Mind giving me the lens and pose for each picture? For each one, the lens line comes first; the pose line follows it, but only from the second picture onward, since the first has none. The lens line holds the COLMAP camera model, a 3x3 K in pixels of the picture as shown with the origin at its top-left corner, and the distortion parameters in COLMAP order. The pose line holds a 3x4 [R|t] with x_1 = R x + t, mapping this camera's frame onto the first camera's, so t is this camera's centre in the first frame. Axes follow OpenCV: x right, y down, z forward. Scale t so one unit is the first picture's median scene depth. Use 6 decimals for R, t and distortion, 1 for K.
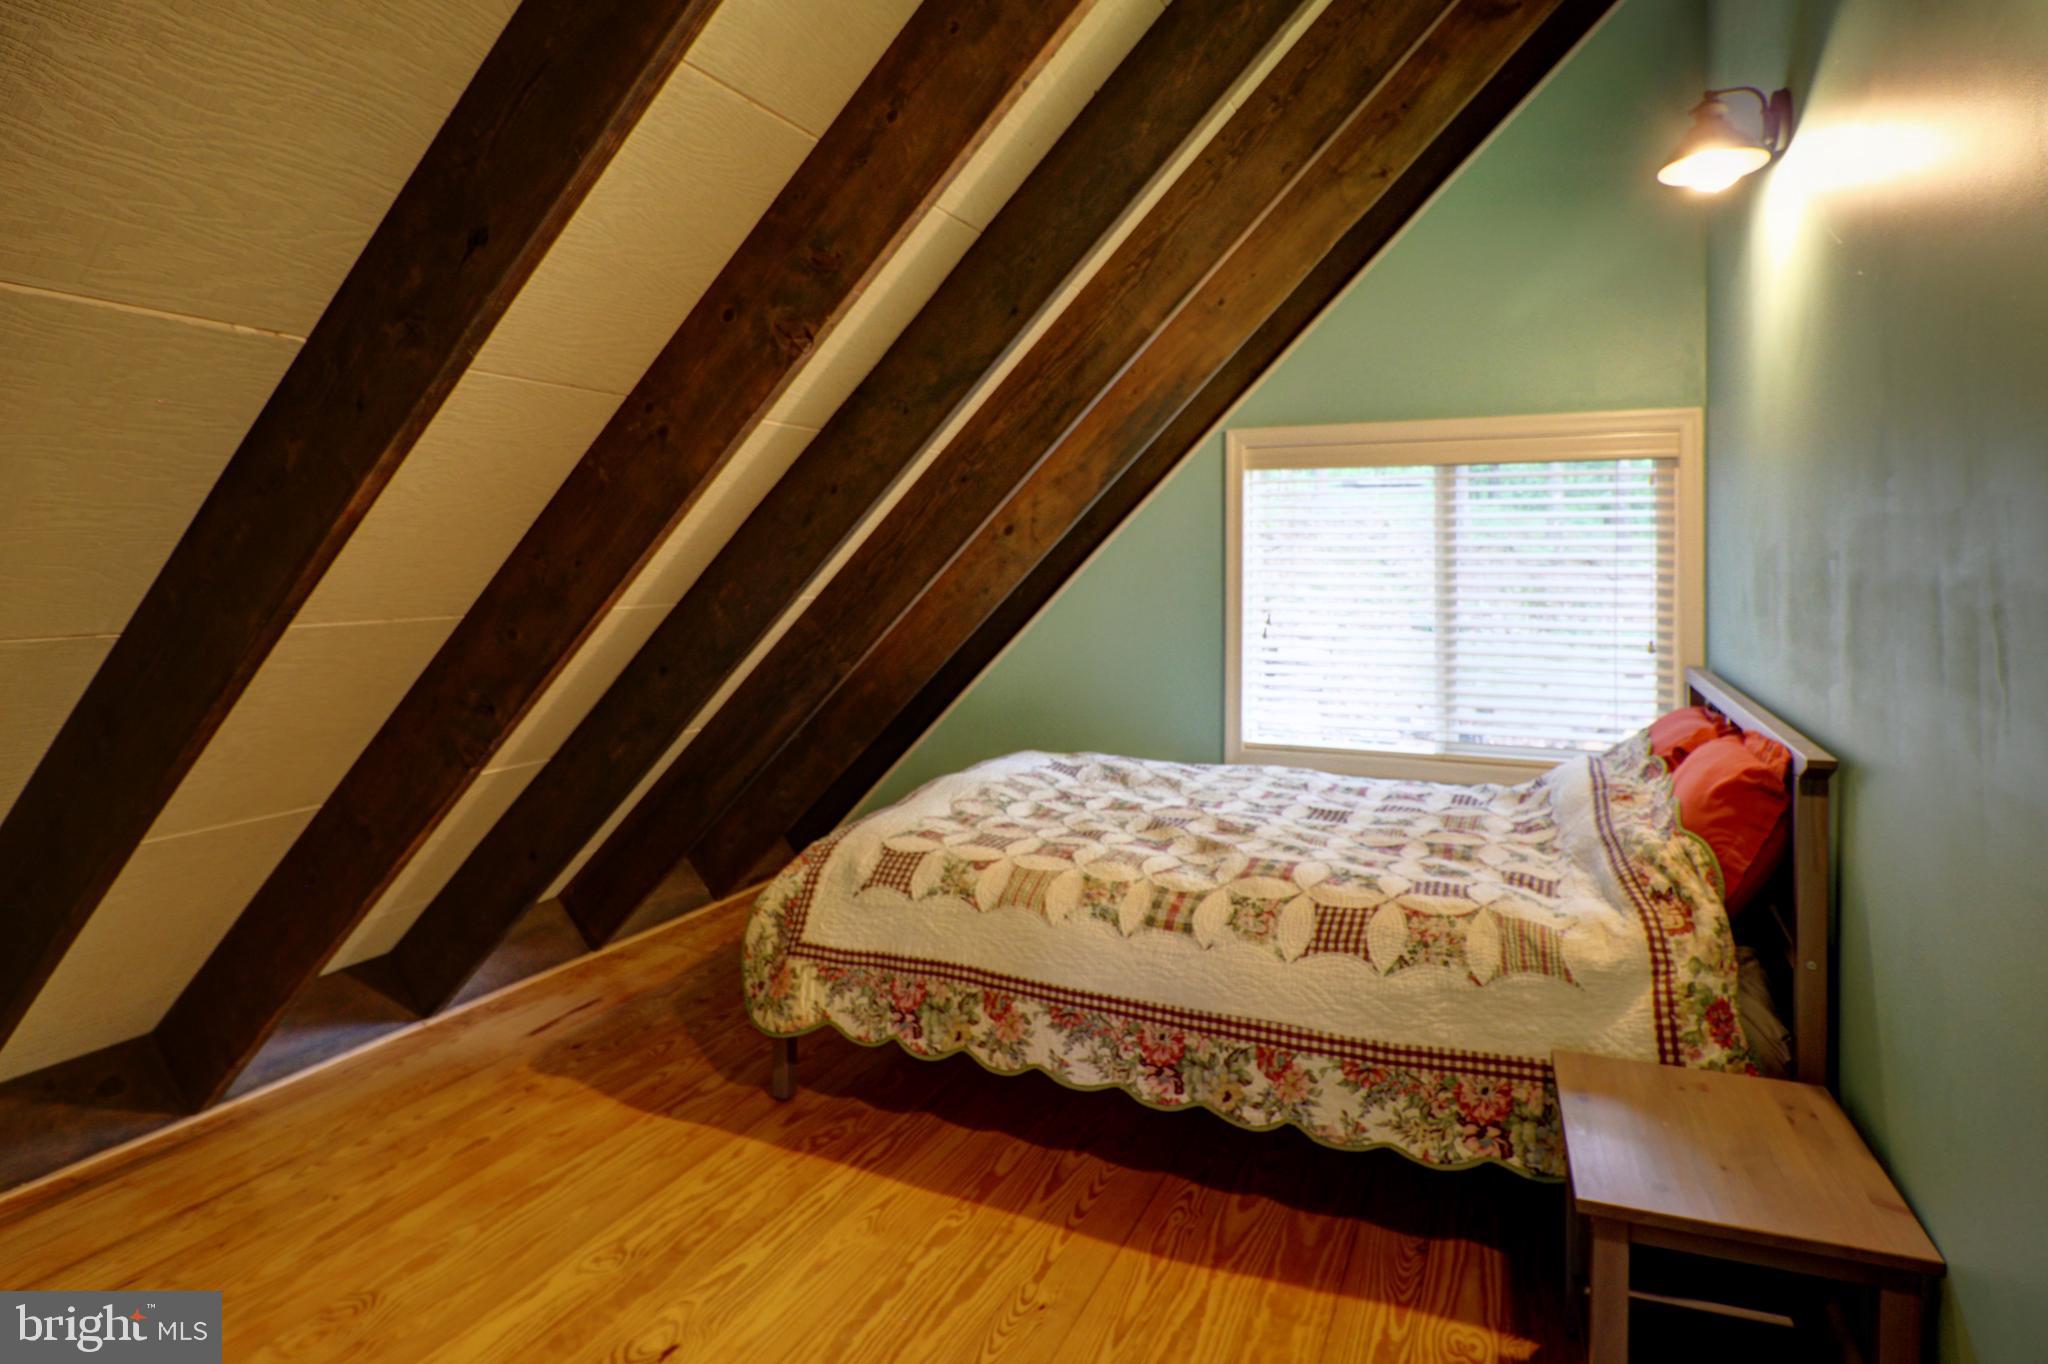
lens RADIAL K [[1102.8, 0, 1040.5], [0, 1102.8, 682.6], [0, 0, 1]] dist [0.001982, -0.001230]
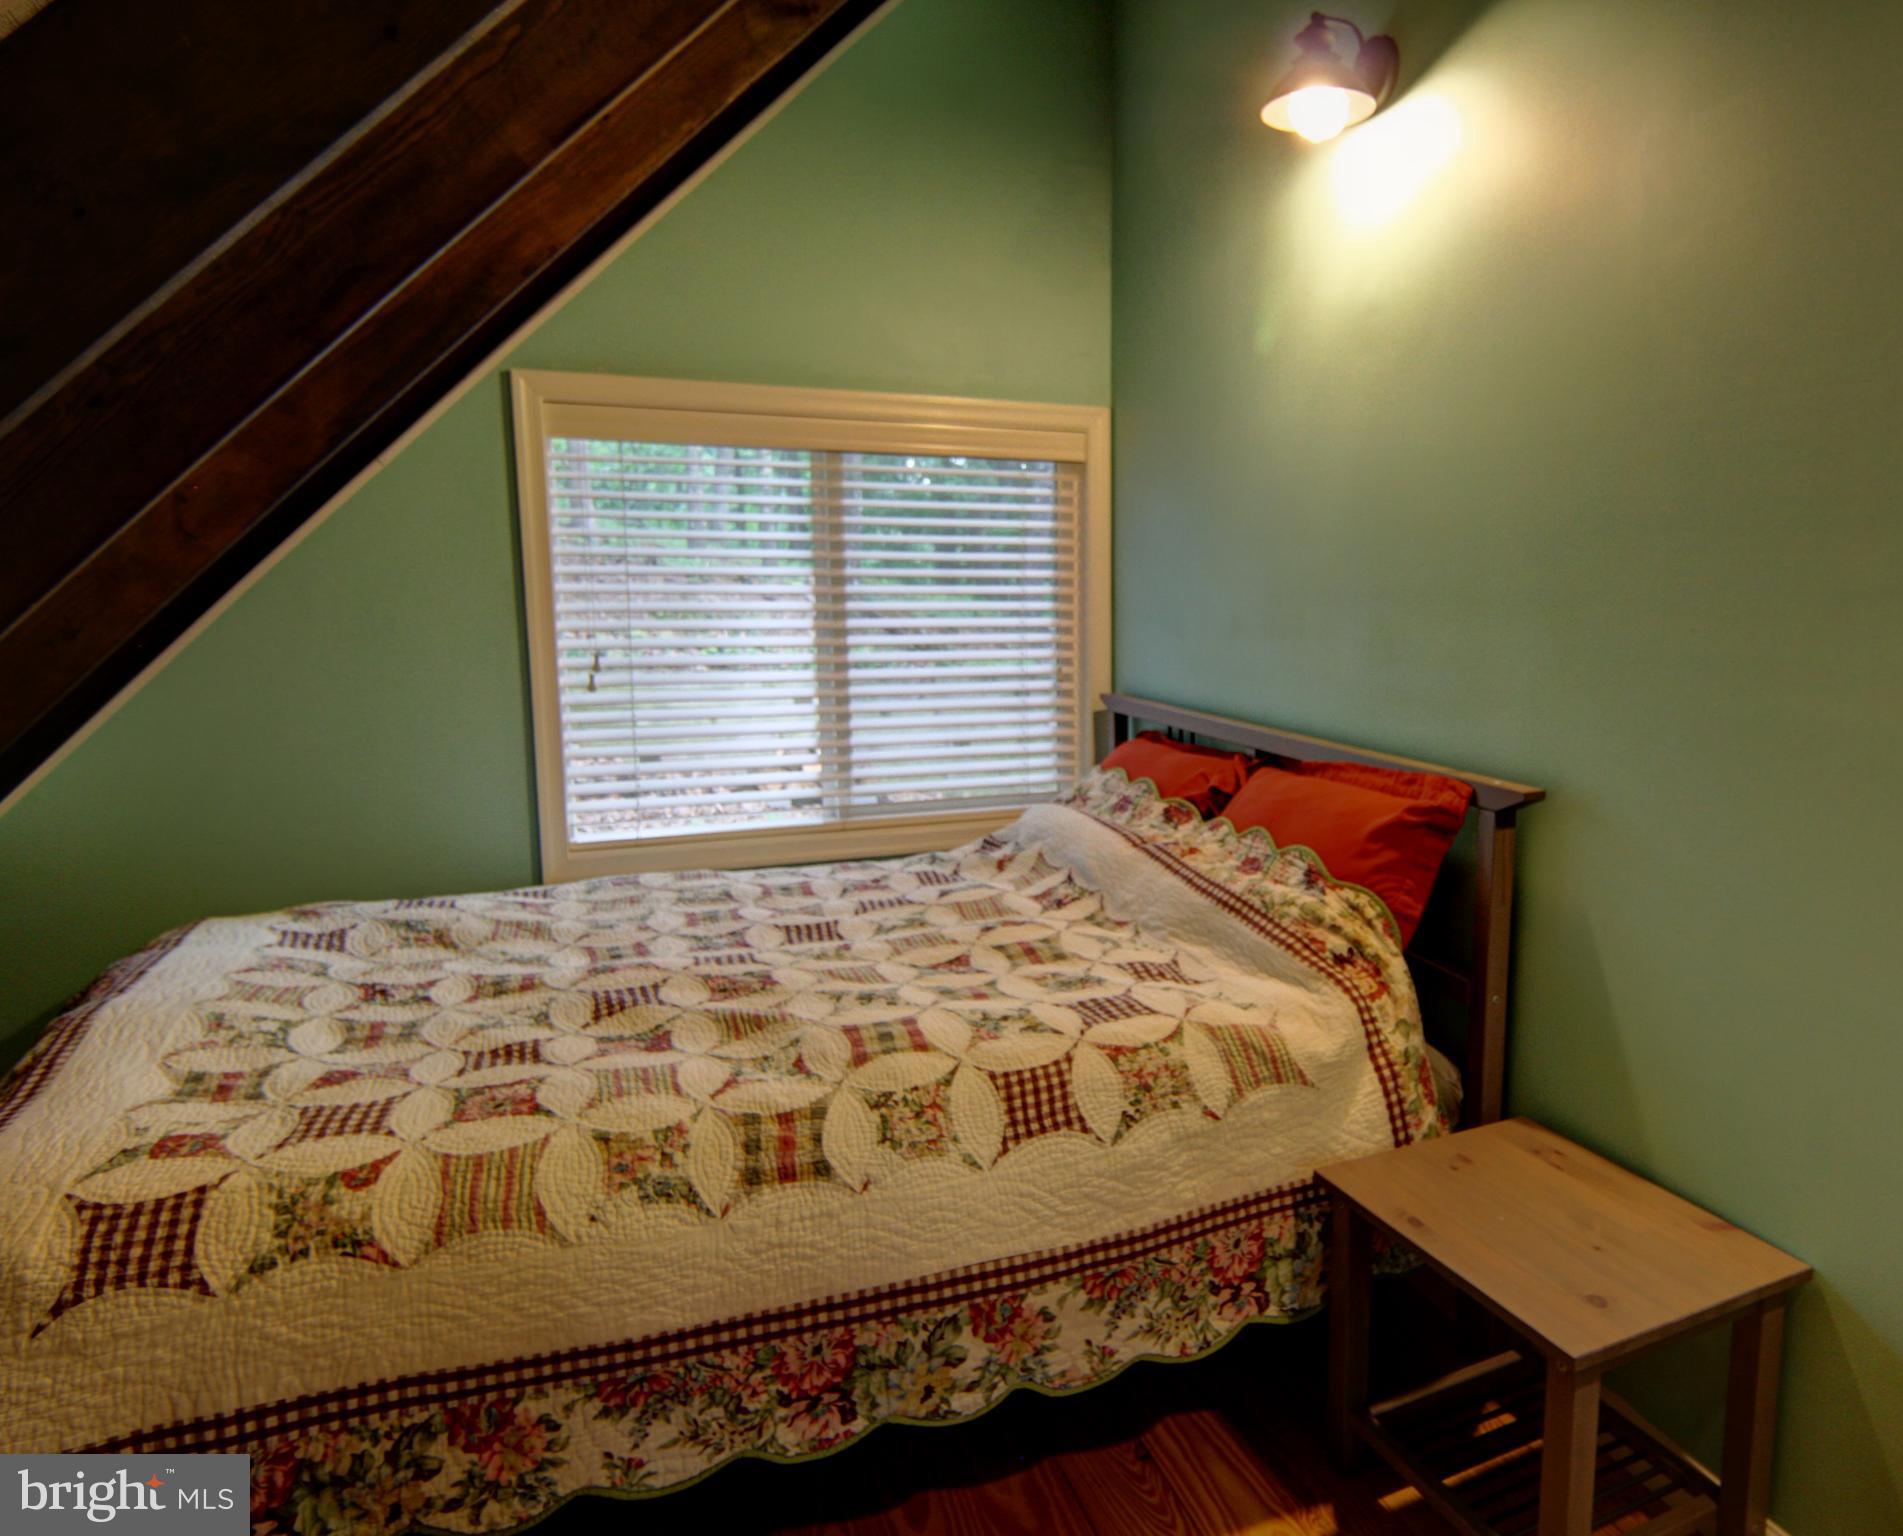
lens RADIAL K [[1211.1, 0, 1106.3], [0, 1211.1, 824.6], [0, 0, 1]] dist [0.014705, -0.021351]
pose [[0.682391, -0.142863, 0.716891, -0.237493], [0.077979, 0.989347, 0.122932, -0.046707], [-0.726817, -0.027985, 0.686261, 0.435650]]
